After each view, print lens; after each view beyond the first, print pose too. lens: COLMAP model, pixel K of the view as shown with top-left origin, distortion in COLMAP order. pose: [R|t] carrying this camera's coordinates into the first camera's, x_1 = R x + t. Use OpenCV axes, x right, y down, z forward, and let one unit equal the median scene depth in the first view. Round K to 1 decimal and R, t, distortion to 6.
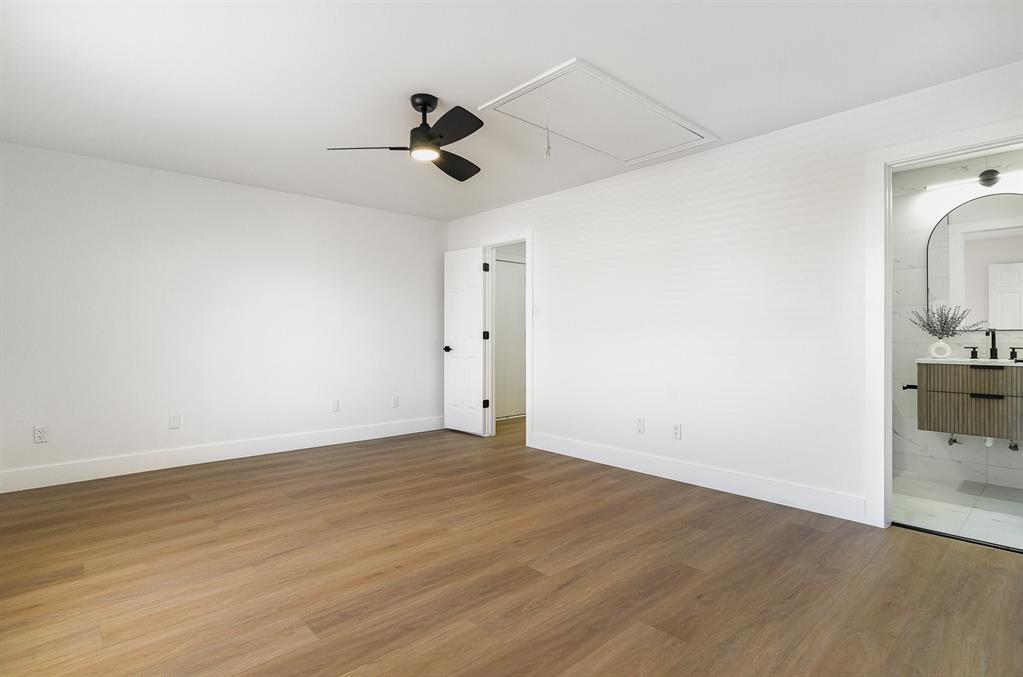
lens RADIAL K [[521.7, 0, 514.9], [0, 521.7, 332.7], [0, 0, 1]] dist [0.006105, -0.001442]
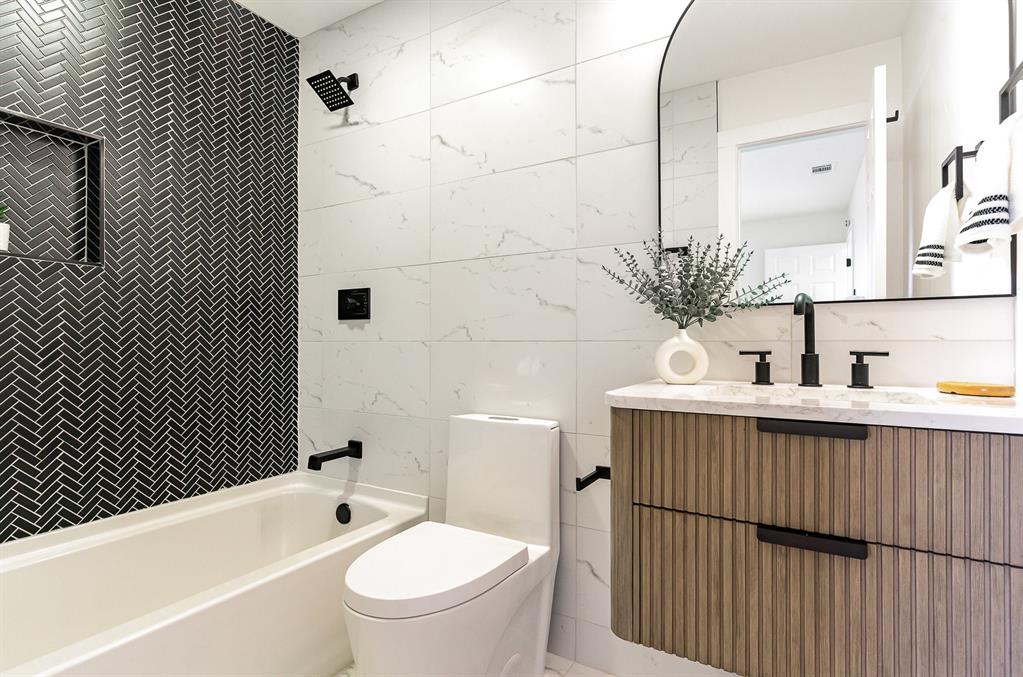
lens RADIAL K [[521.7, 0, 508.0], [0, 521.7, 341.0], [0, 0, 1]] dist [0.006105, -0.001442]
pose [[0.958785, -0.003251, 0.284114, 0.663237], [0.000872, 0.999963, 0.008500, 0.019088], [-0.284131, -0.007902, 0.958753, 0.770591]]
